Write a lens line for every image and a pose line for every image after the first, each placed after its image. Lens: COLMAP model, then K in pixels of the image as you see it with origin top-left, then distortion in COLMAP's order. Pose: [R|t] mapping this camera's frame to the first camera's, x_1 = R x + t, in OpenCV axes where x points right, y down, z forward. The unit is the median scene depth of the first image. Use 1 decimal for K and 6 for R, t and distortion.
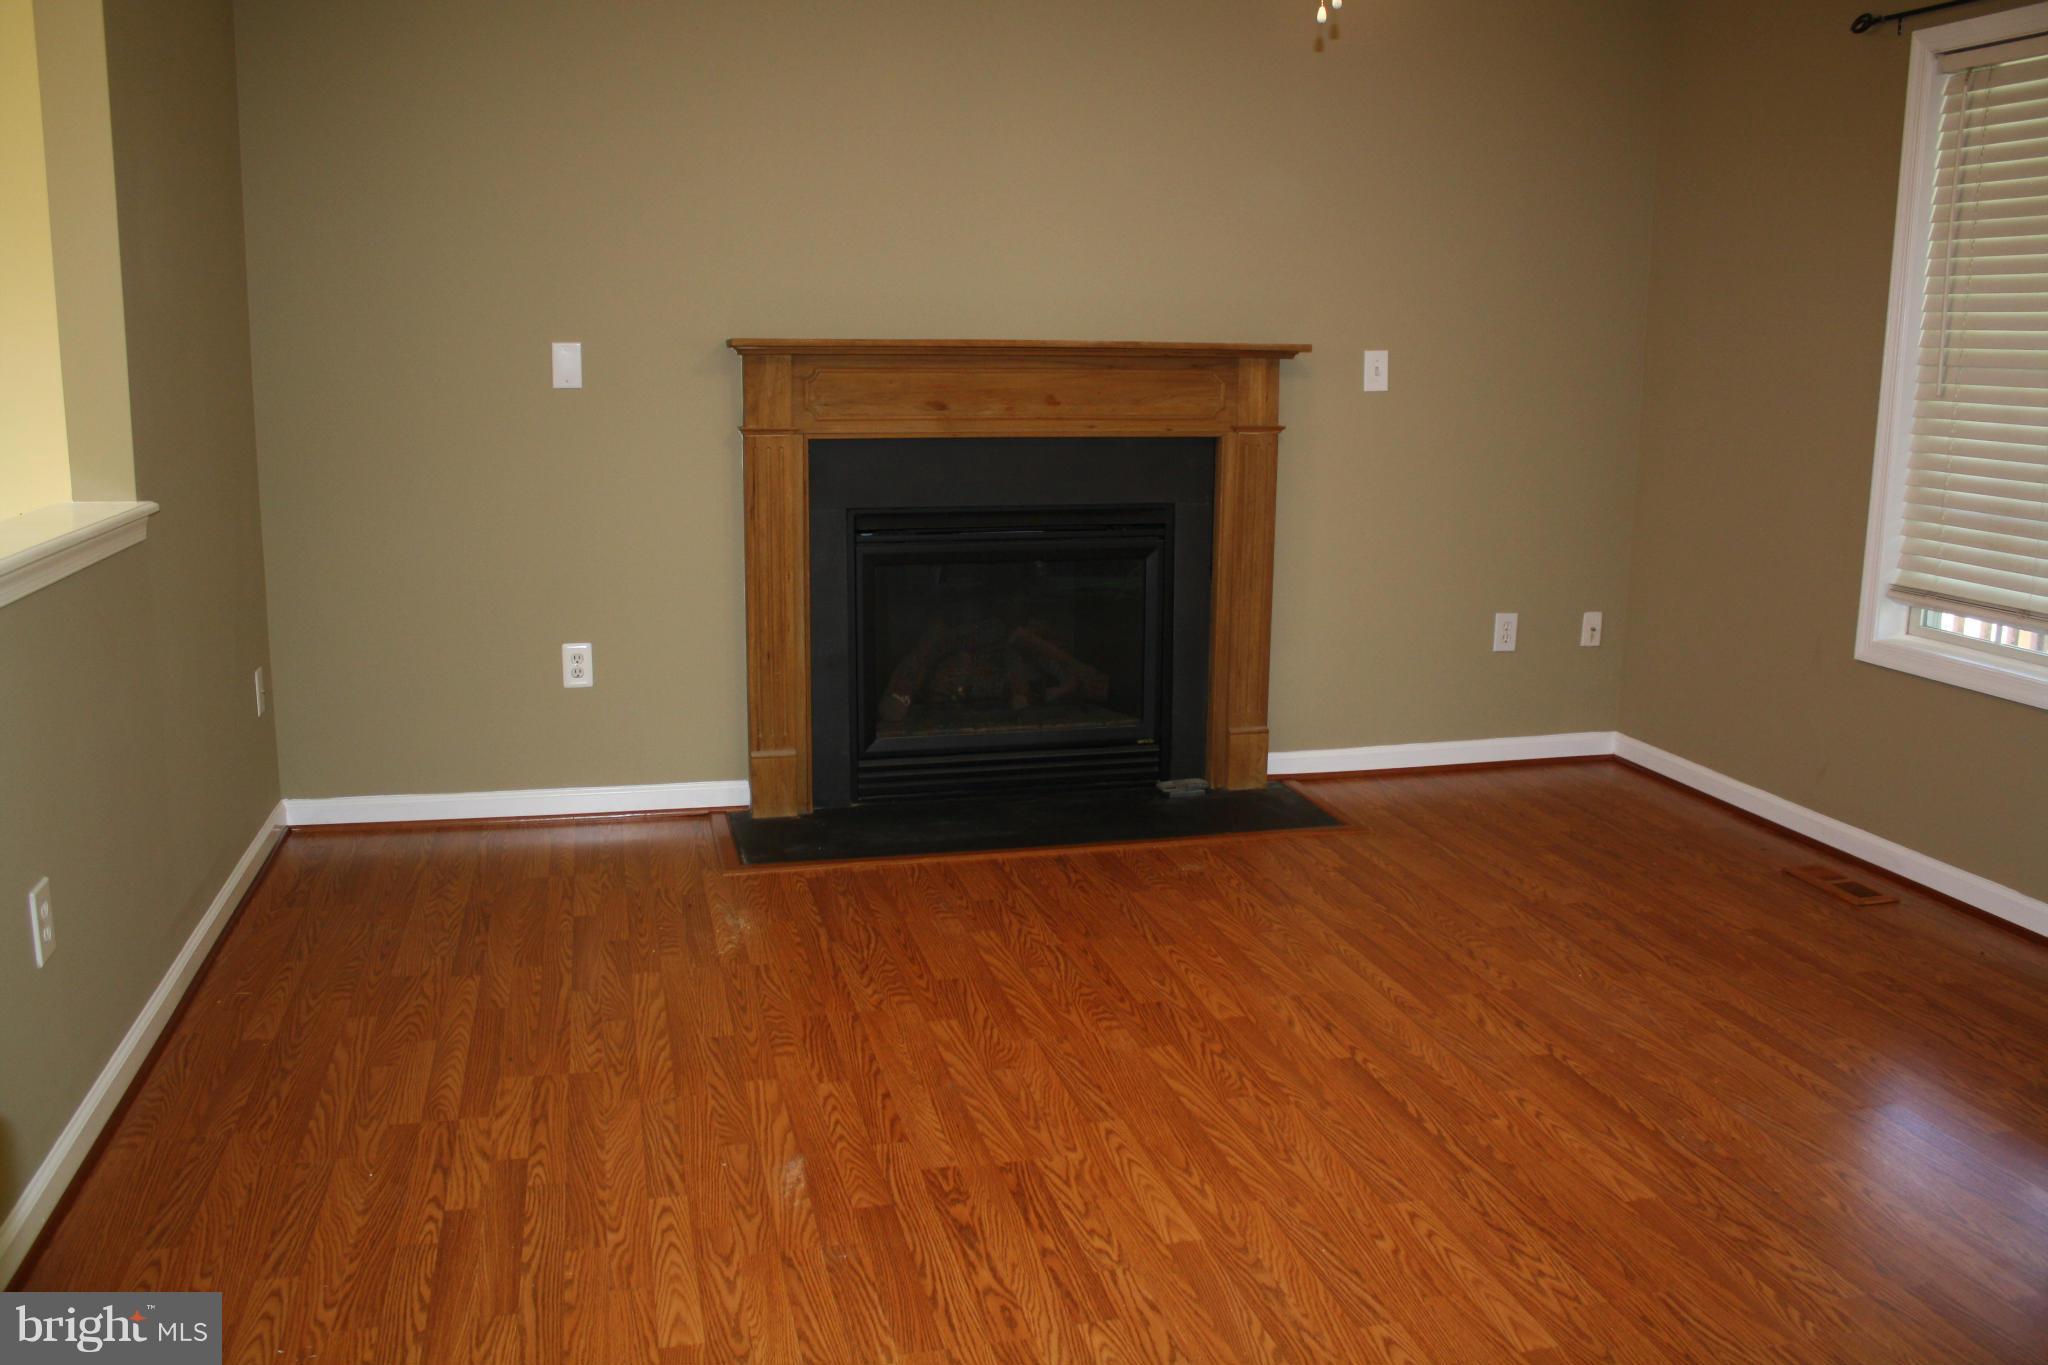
lens RADIAL K [[1696.1, 0, 1034.6], [0, 1696.1, 669.0], [0, 0, 1]] dist [-0.164146, 0.135923]
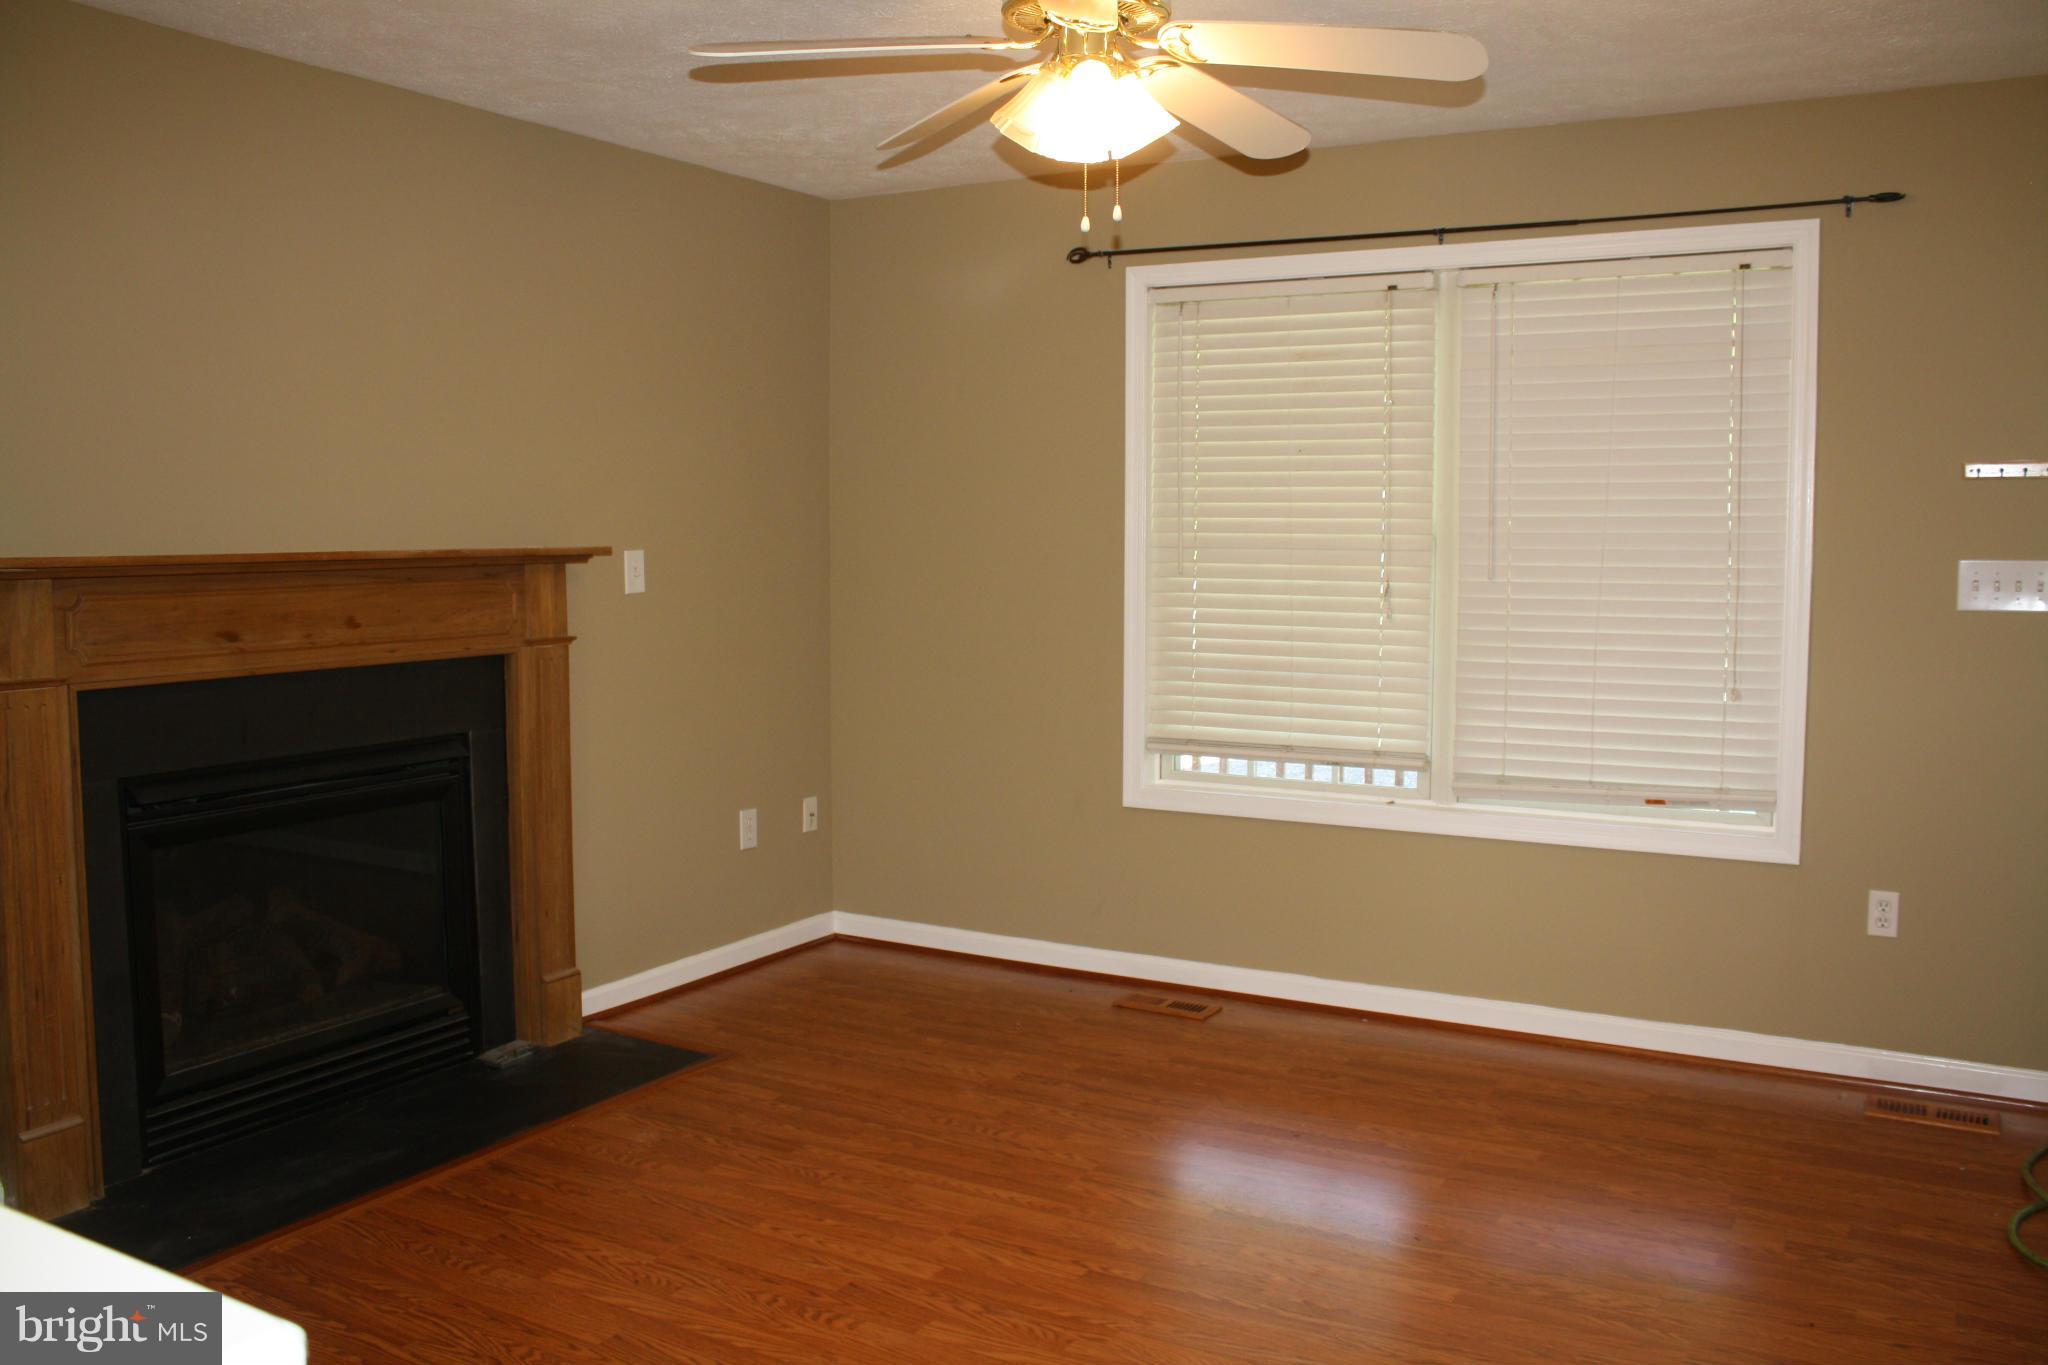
lens RADIAL K [[1696.1, 0, 1030.7], [0, 1696.1, 670.5], [0, 0, 1]] dist [-0.164146, 0.135923]
pose [[0.697770, -0.069453, 0.712947, -0.366152], [0.144395, 0.988495, -0.045025, -0.055034], [-0.701617, 0.134363, 0.699771, 0.215964]]
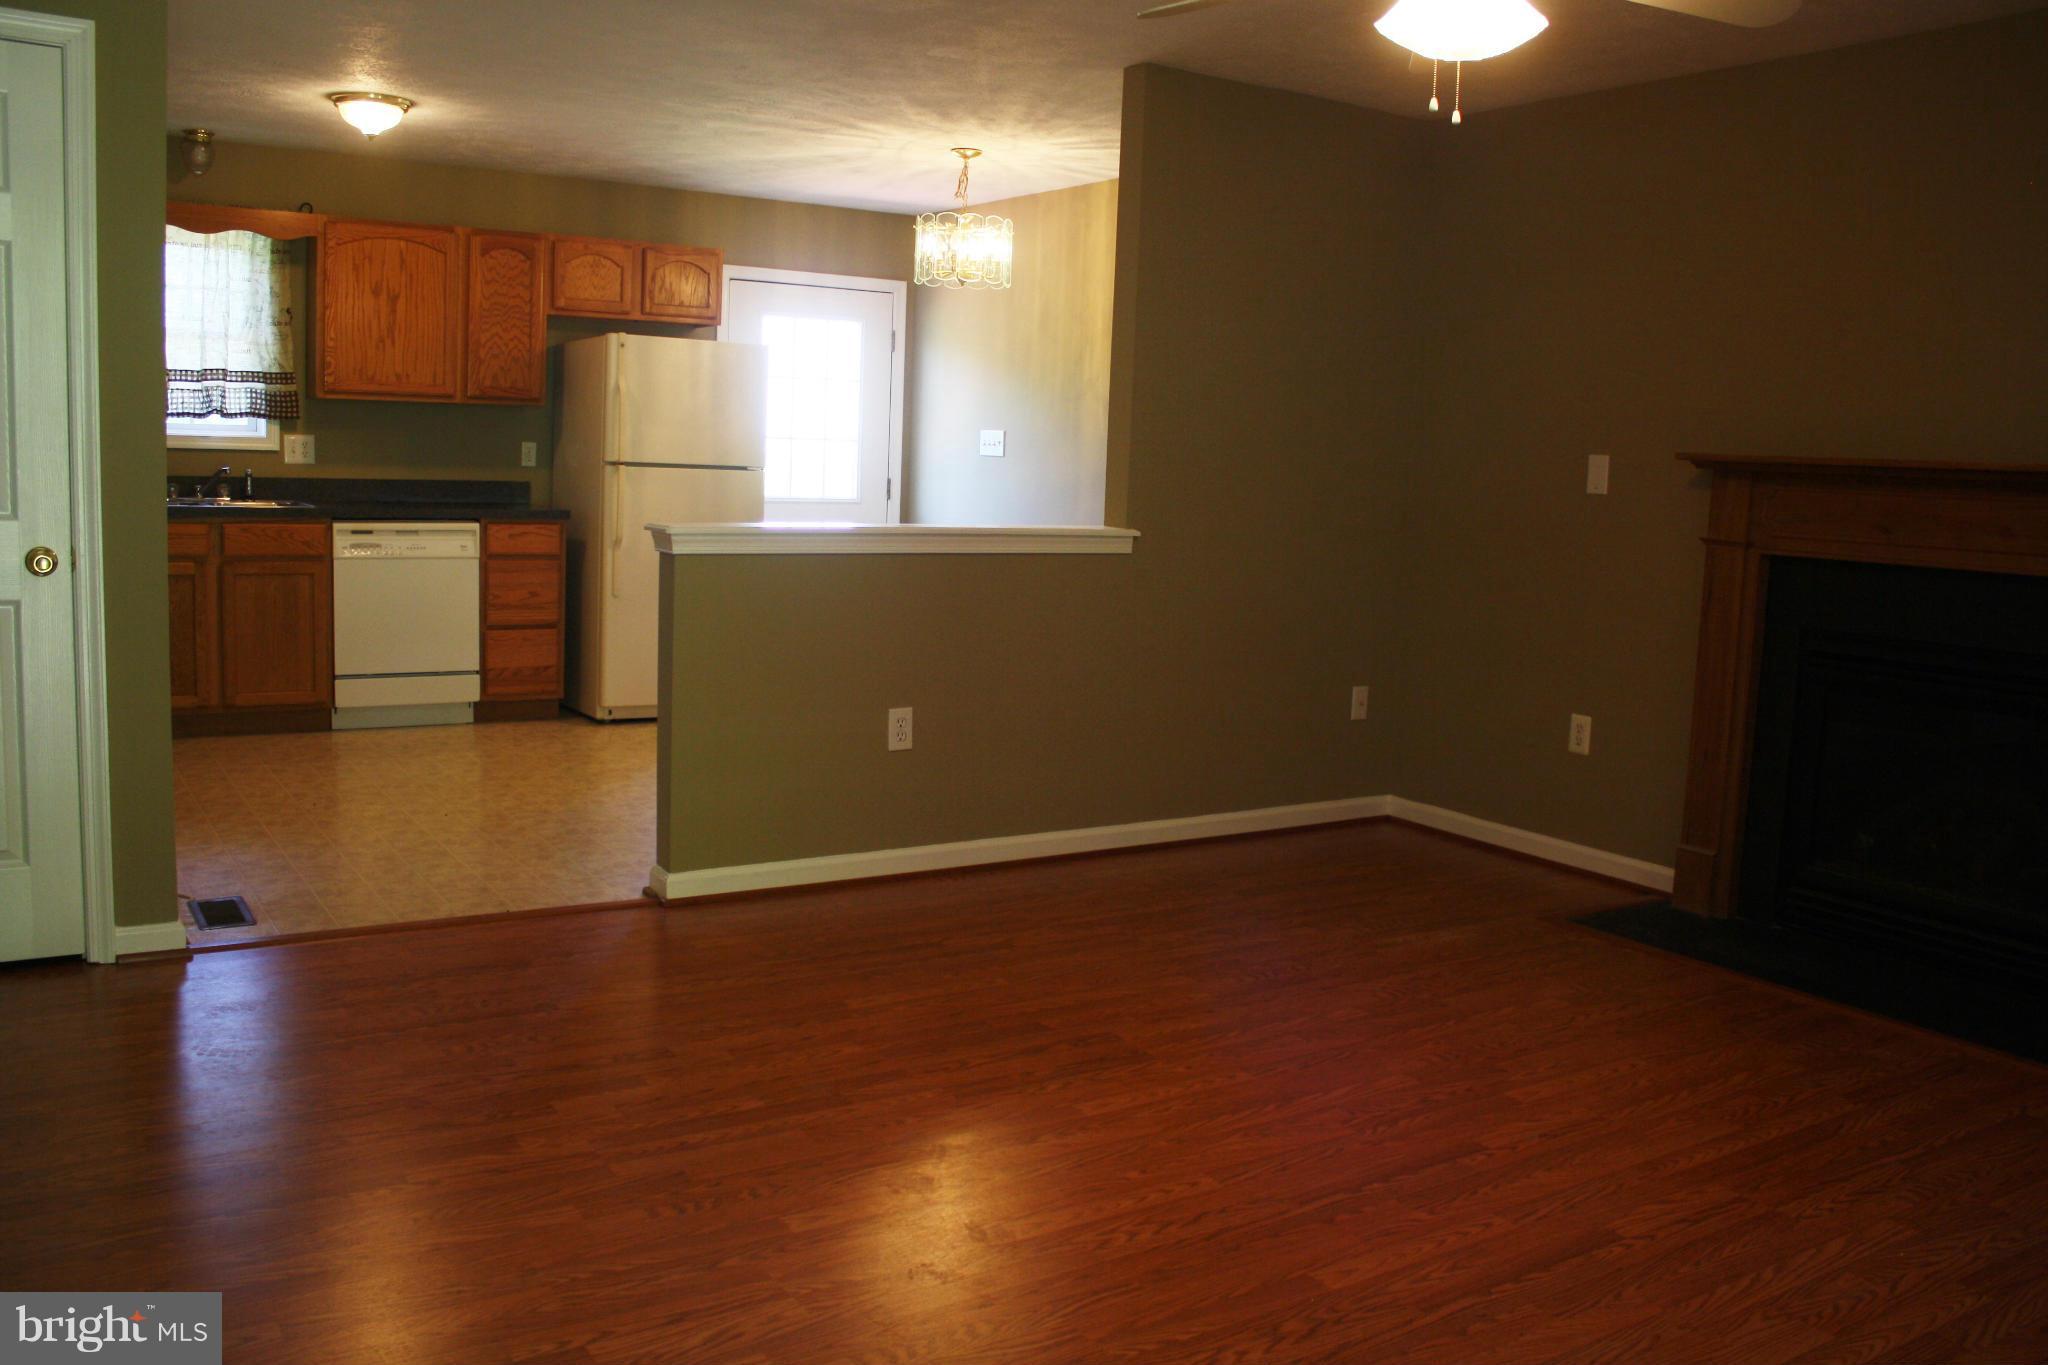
lens RADIAL K [[1696.1, 0, 1018.8], [0, 1696.1, 670.2], [0, 0, 1]] dist [-0.164146, 0.135923]
pose [[0.310145, 0.117692, -0.943376, 0.714726], [-0.215676, 0.975145, 0.050750, -0.021245], [0.925902, 0.187724, 0.327820, 0.275394]]
